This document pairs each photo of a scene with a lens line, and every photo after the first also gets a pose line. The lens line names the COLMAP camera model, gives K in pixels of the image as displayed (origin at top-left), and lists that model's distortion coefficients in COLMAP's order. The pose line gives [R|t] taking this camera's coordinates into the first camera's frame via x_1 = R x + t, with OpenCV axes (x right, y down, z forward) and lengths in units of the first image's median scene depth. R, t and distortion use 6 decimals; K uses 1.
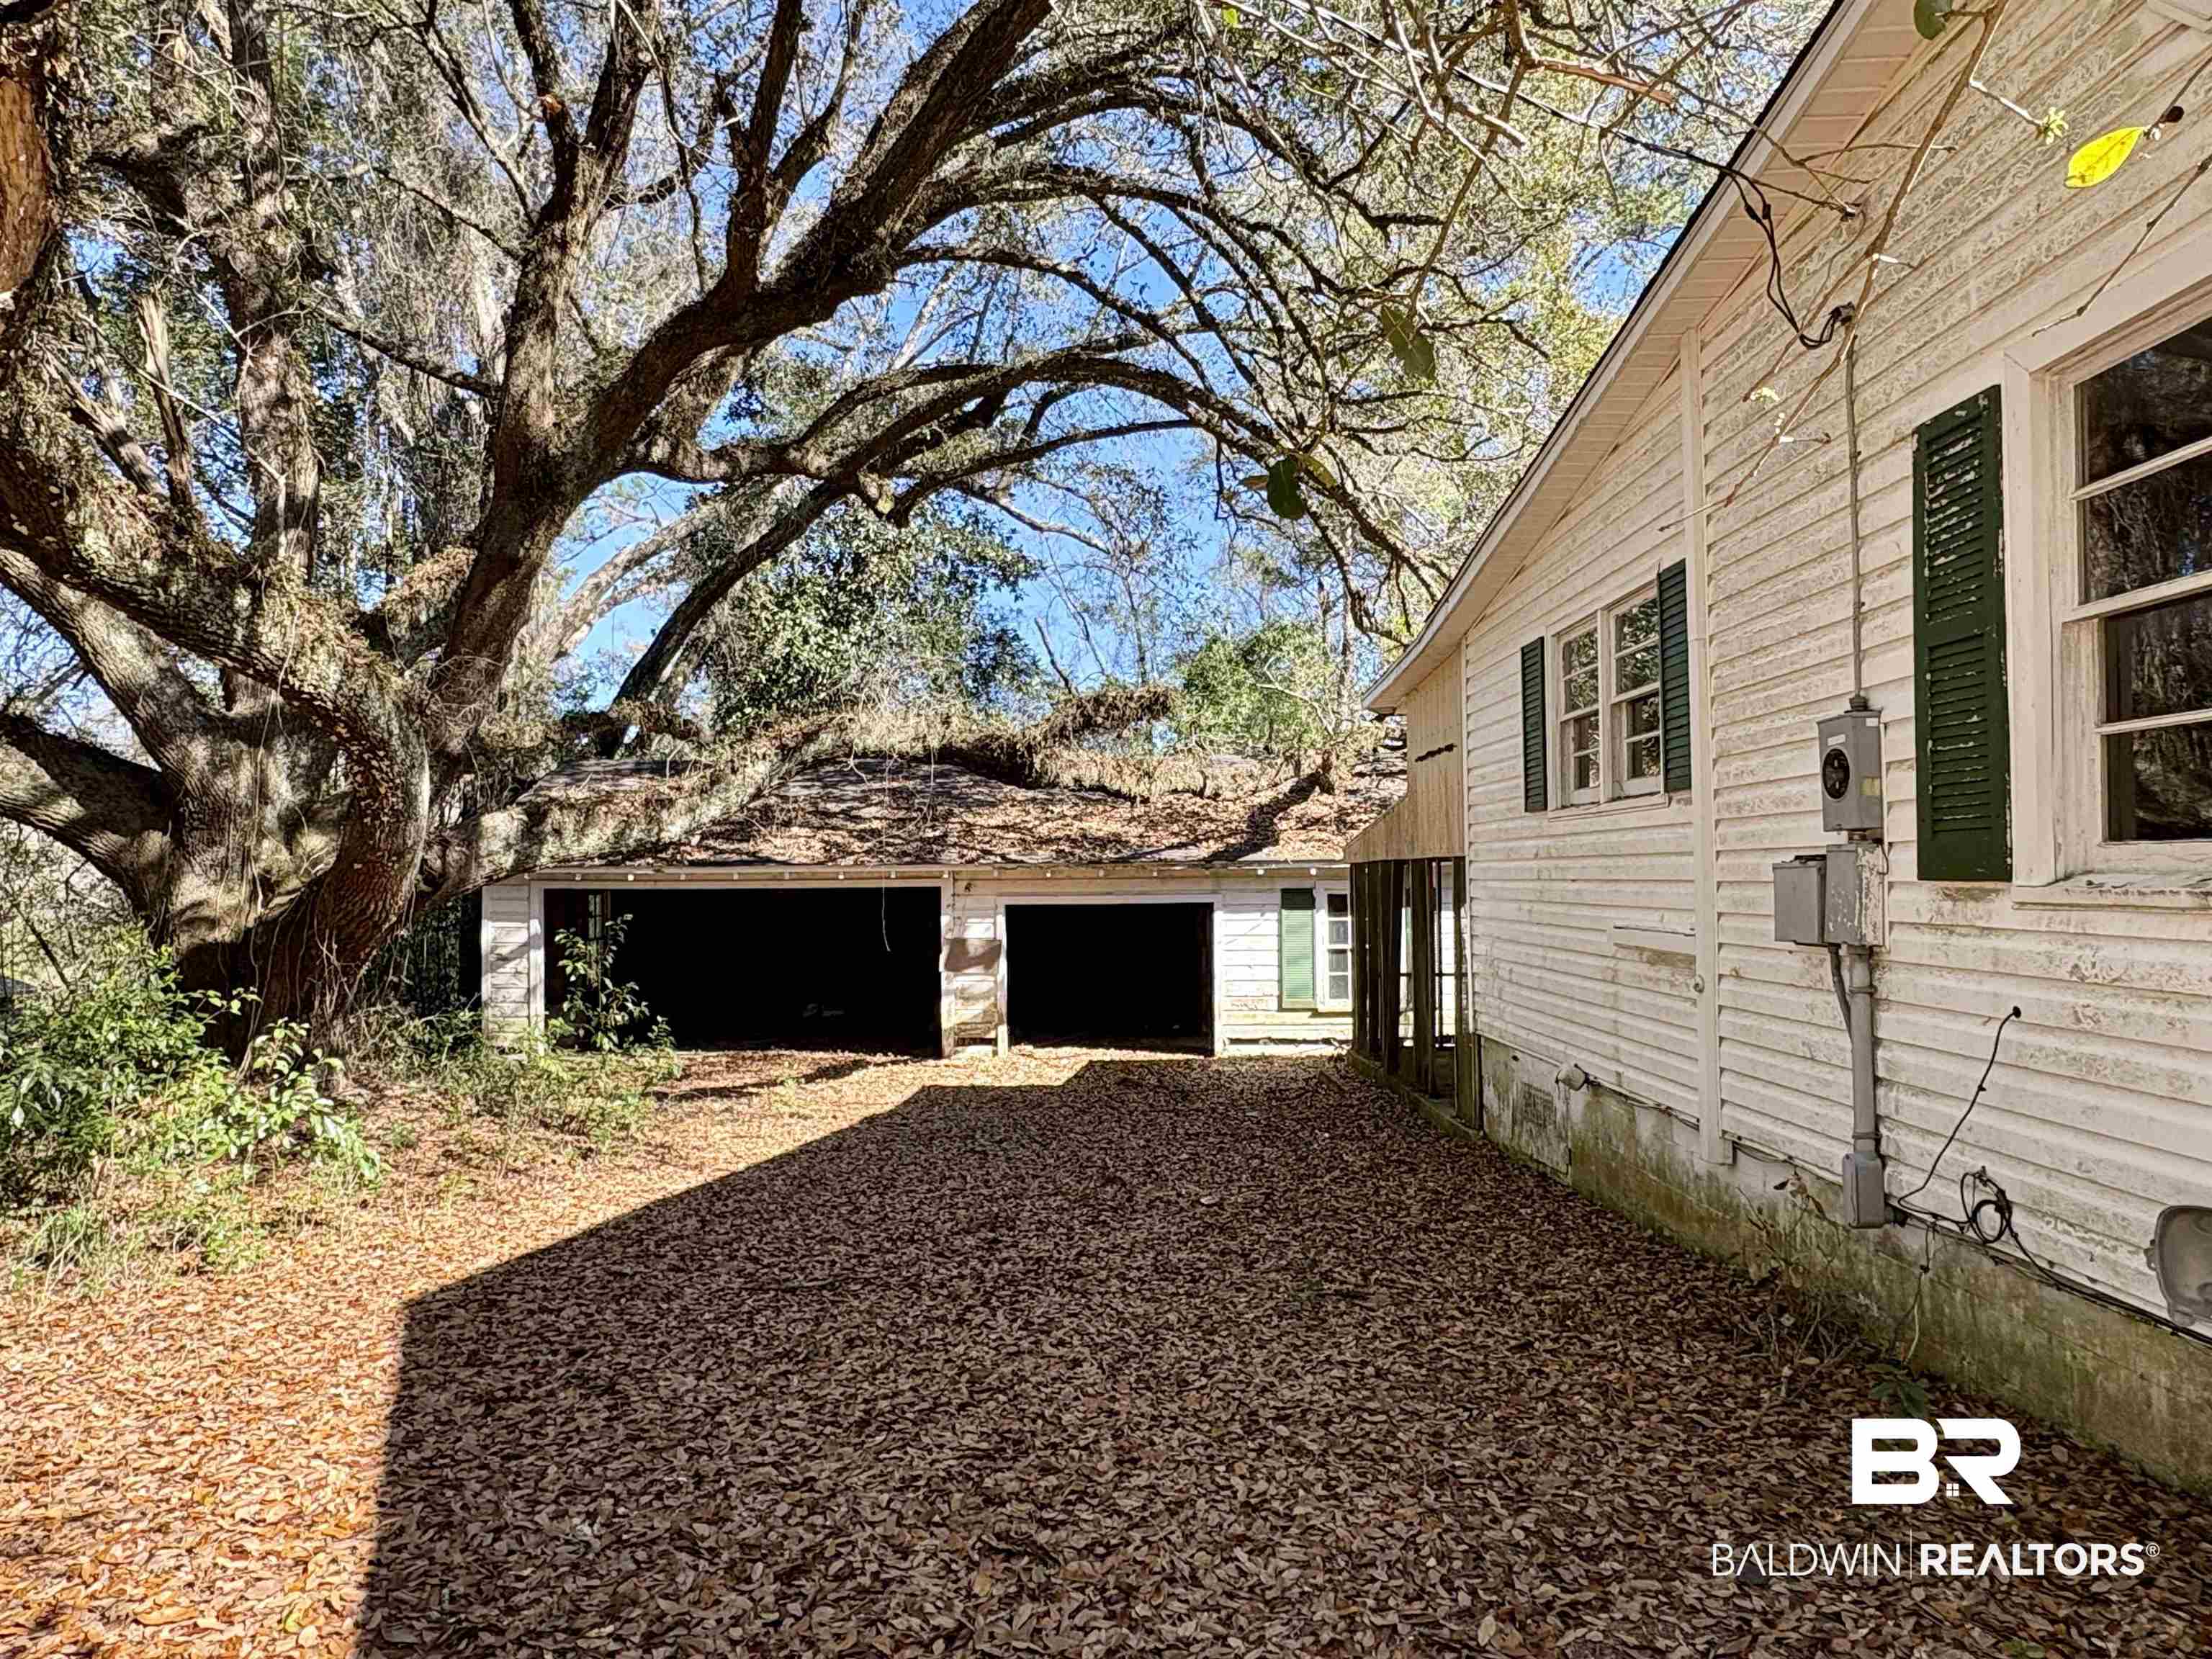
lens RADIAL K [[1357.8, 0, 1099.5], [0, 1357.8, 844.4], [0, 0, 1]] dist [-0.002013, -0.000338]
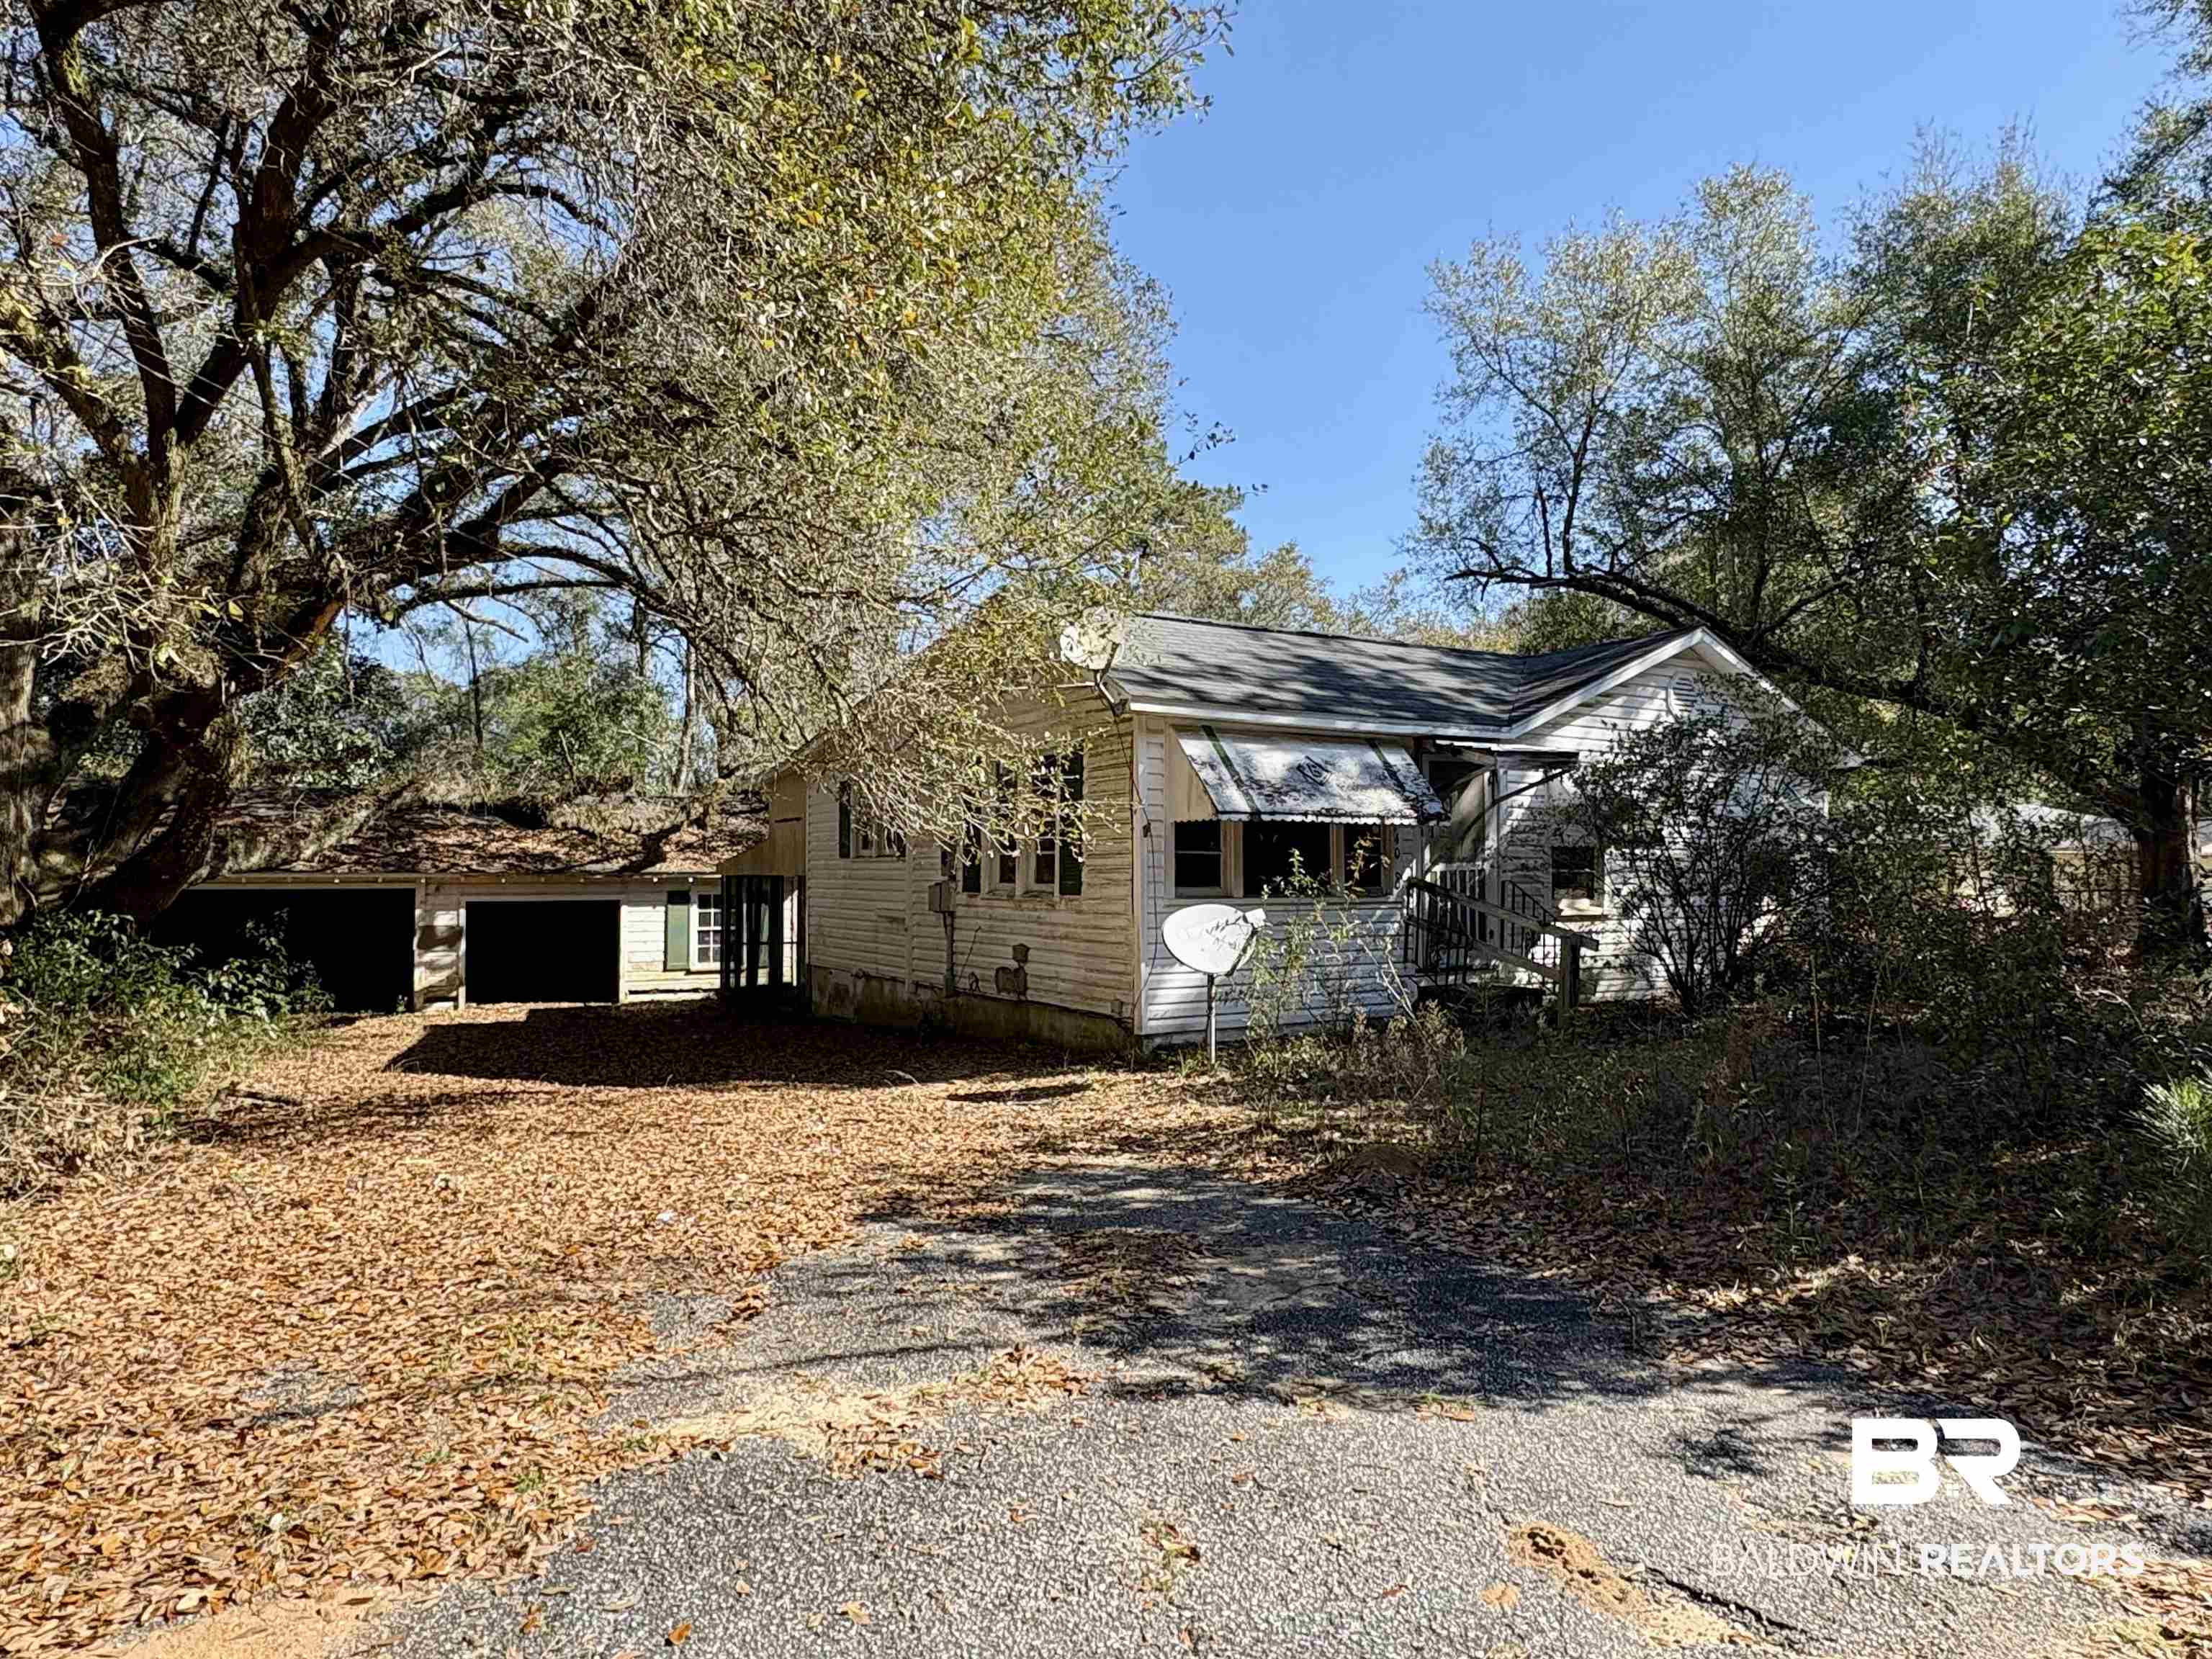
lens RADIAL K [[1357.8, 0, 1101.2], [0, 1357.8, 834.9], [0, 0, 1]] dist [-0.002013, -0.000338]
pose [[0.863334, 0.024064, 0.504060, -0.213407], [-0.020681, 0.999710, -0.012304, -0.020955], [-0.504210, 0.000198, 0.863581, -0.553139]]
